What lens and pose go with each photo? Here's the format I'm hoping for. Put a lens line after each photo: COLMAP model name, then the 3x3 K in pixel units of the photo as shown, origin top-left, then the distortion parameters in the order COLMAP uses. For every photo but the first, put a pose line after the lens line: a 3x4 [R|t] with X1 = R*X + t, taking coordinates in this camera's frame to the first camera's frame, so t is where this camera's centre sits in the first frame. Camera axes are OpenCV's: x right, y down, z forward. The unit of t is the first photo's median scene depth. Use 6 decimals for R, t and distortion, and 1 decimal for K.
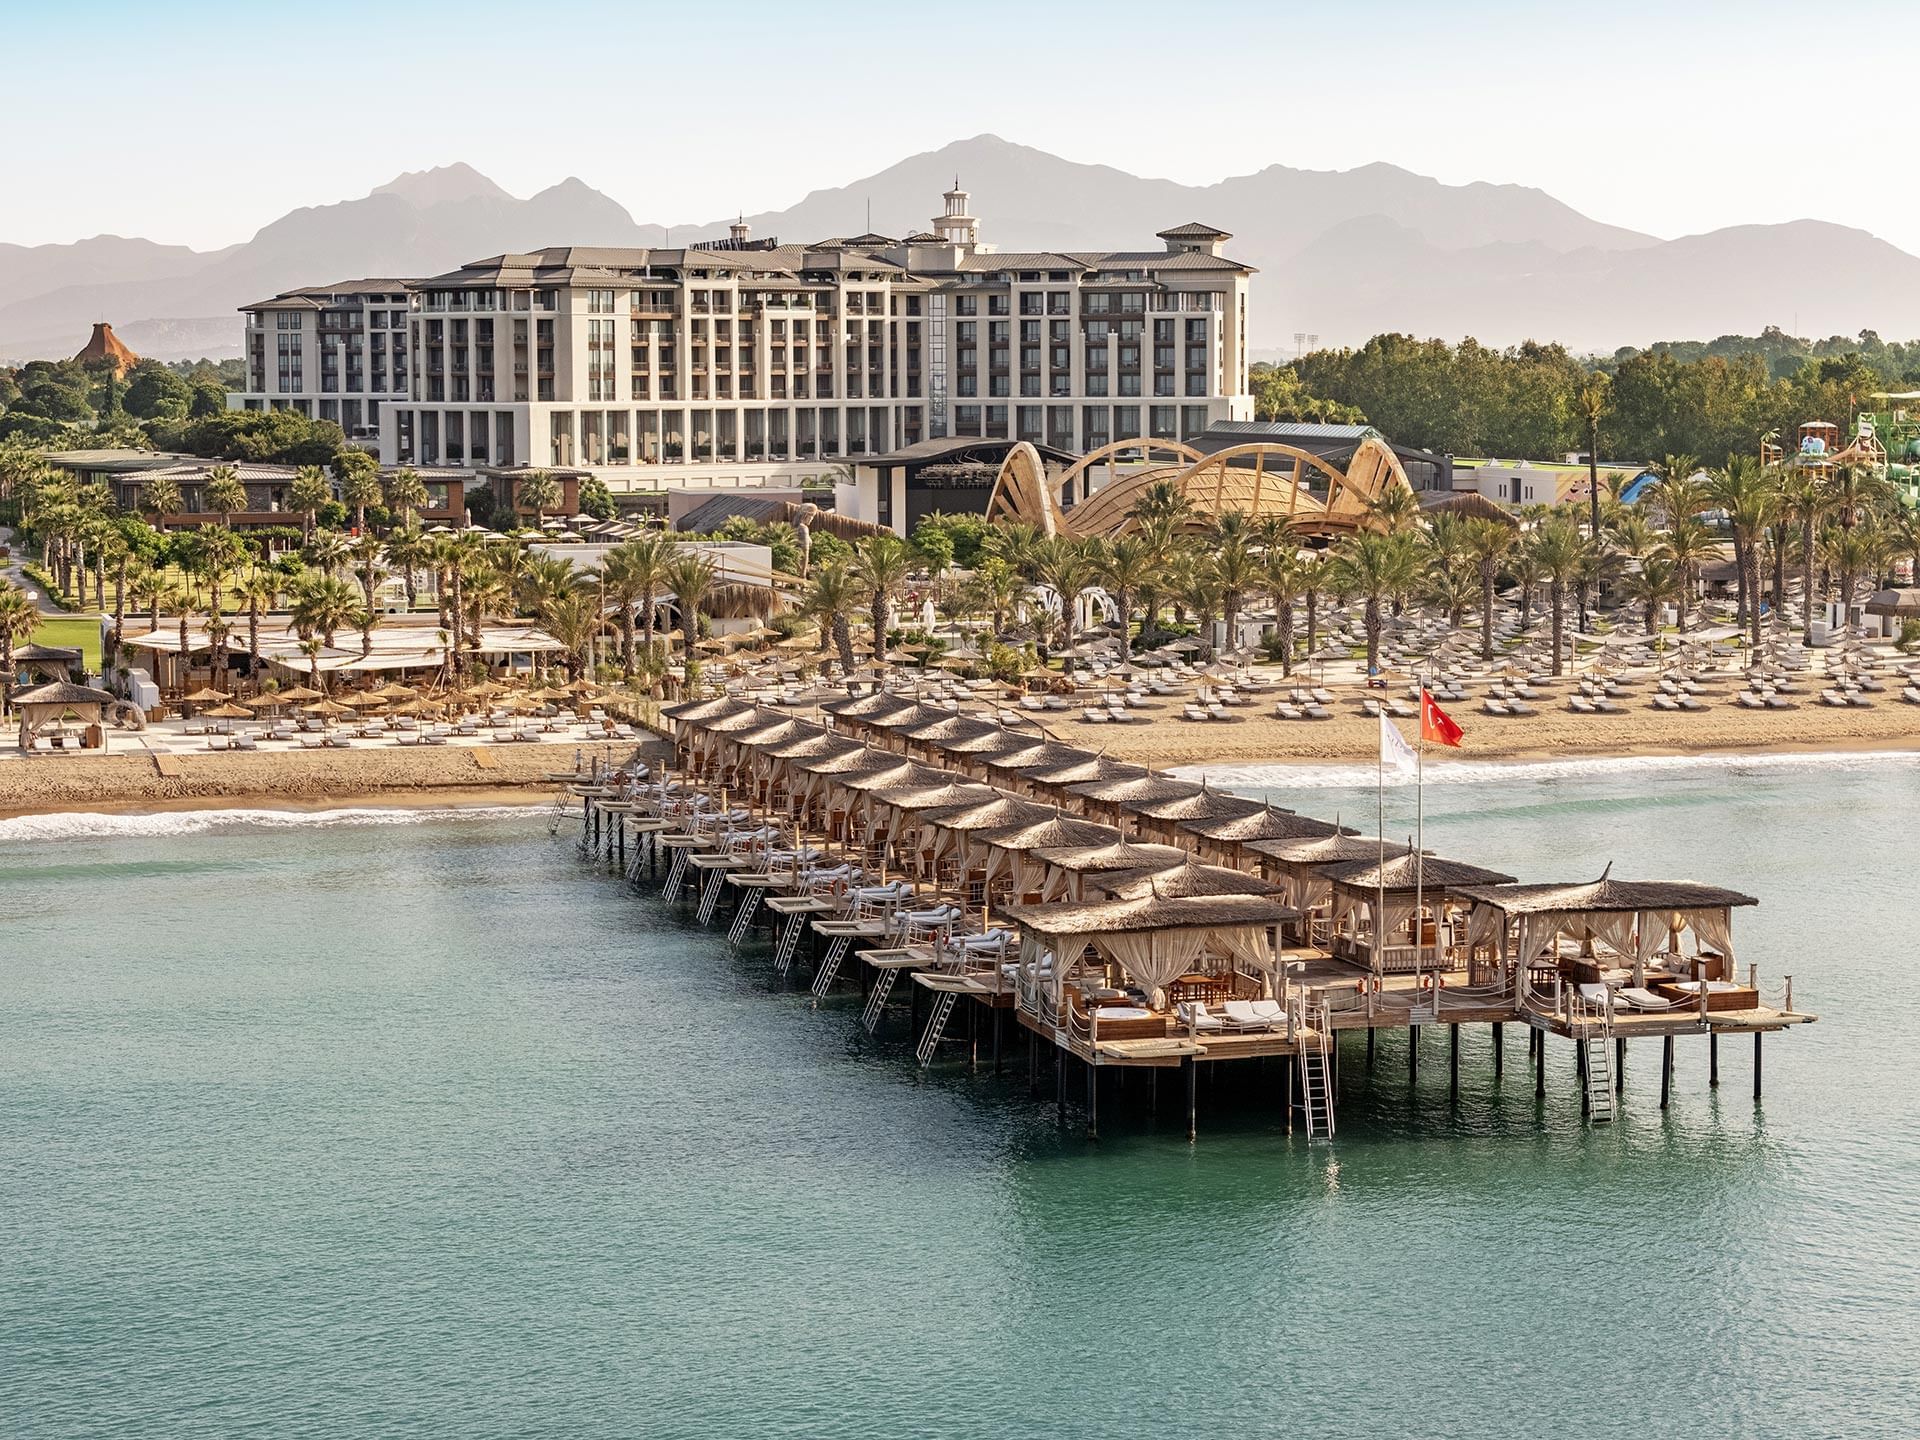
lens RADIAL K [[4322.0, 0, 960.0], [0, 4322.0, 720.0], [0, 0, 1]] dist [0.027603, -0.029873]
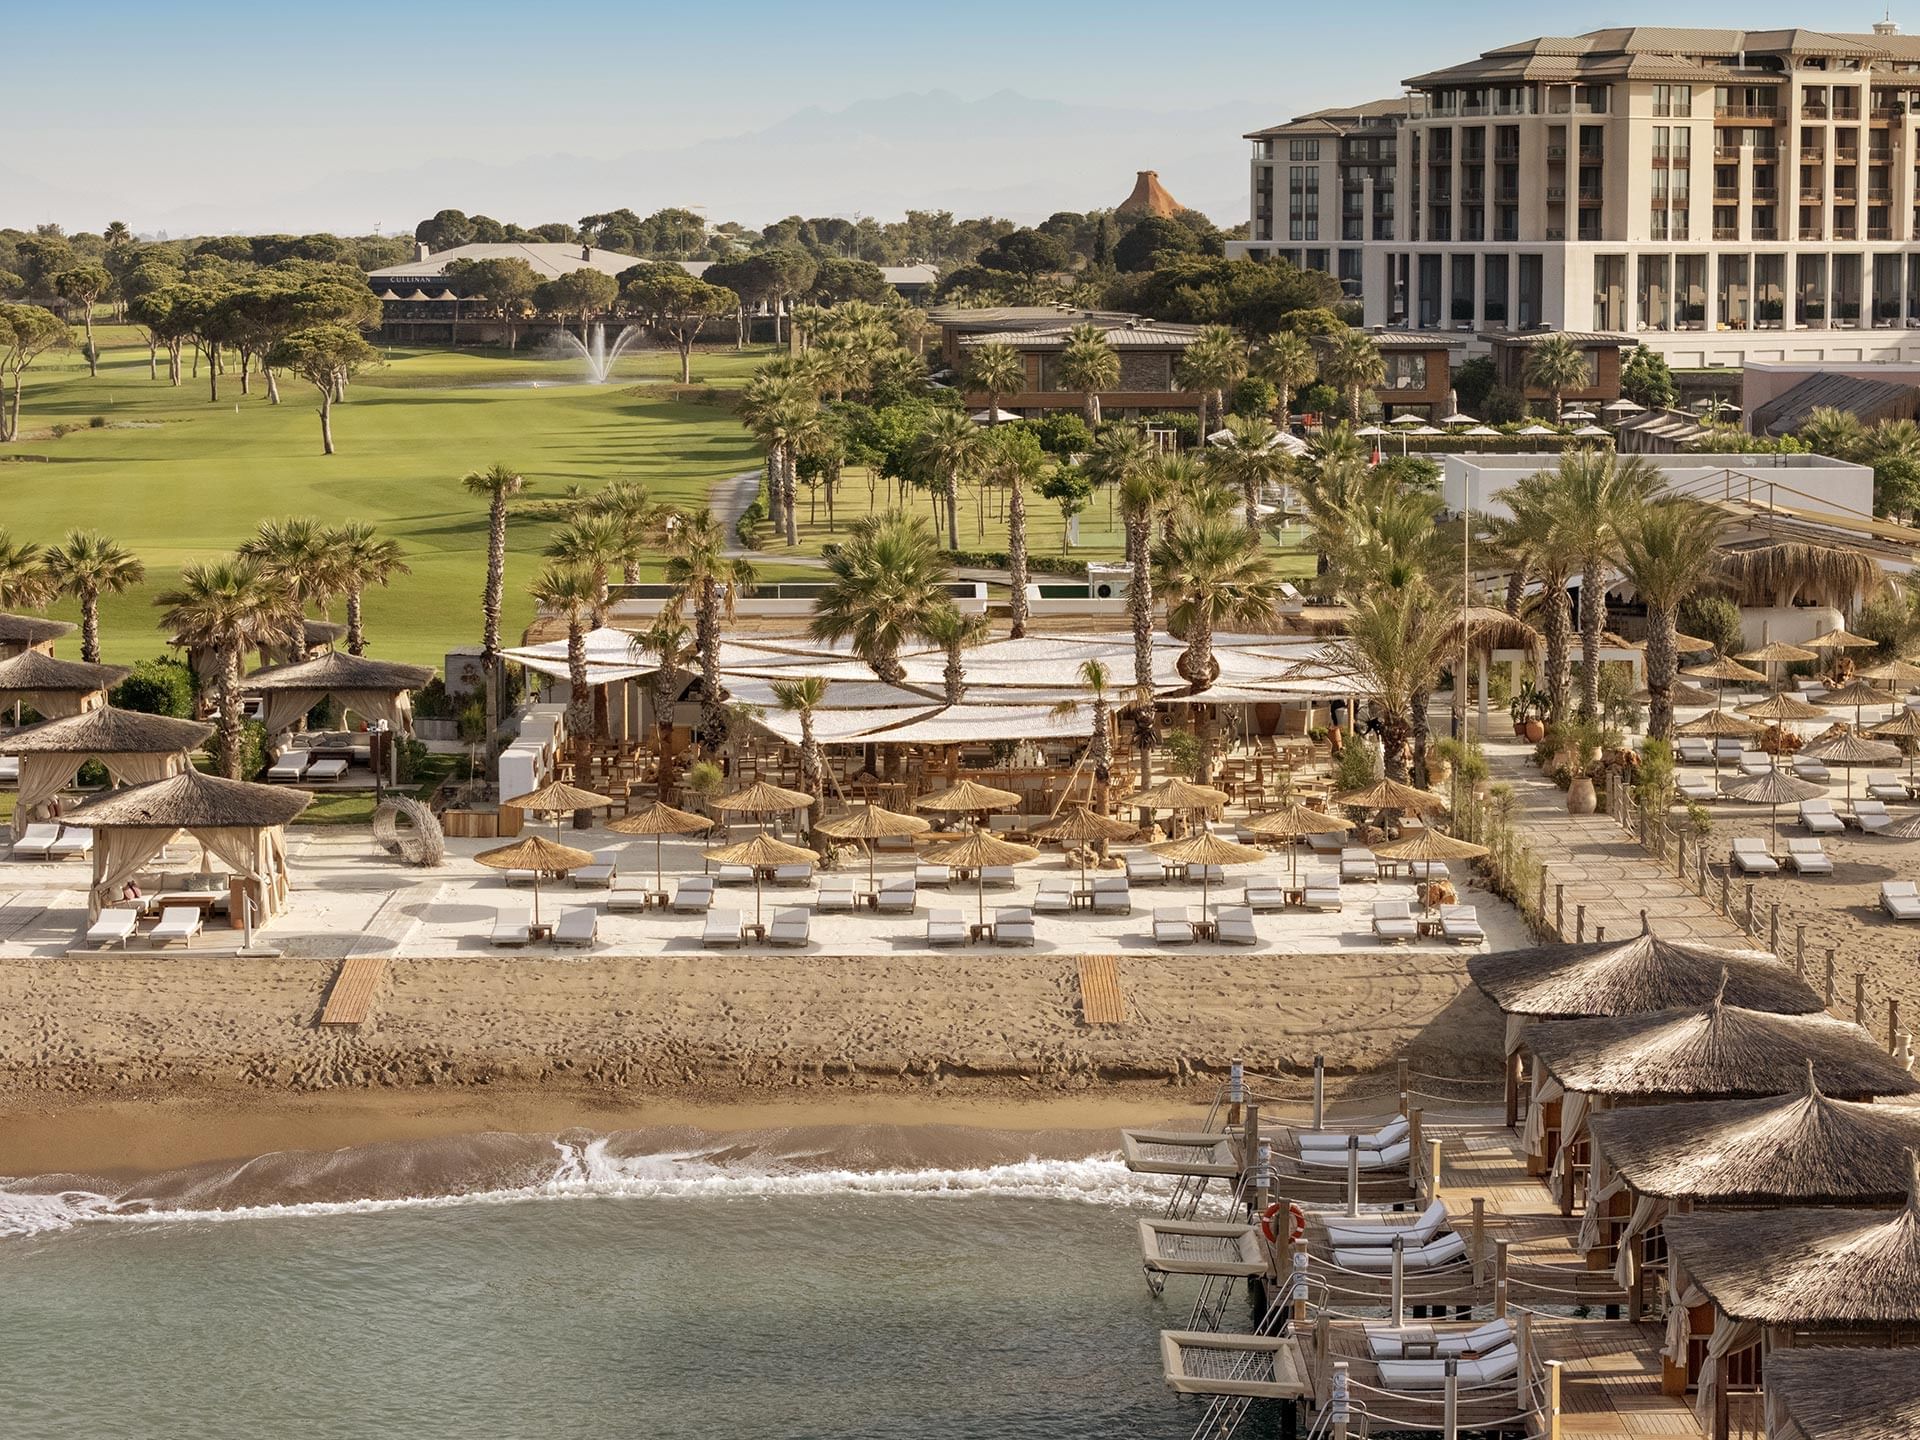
lens RADIAL K [[4322.0, 0, 960.0], [0, 4322.0, 720.0], [0, 0, 1]] dist [0.027603, -0.029873]
pose [[0.964986, 0.032001, -0.260344, -0.007127], [-0.024626, 0.999199, 0.031541, -0.014180], [0.261144, -0.024025, 0.965001, 0.275905]]
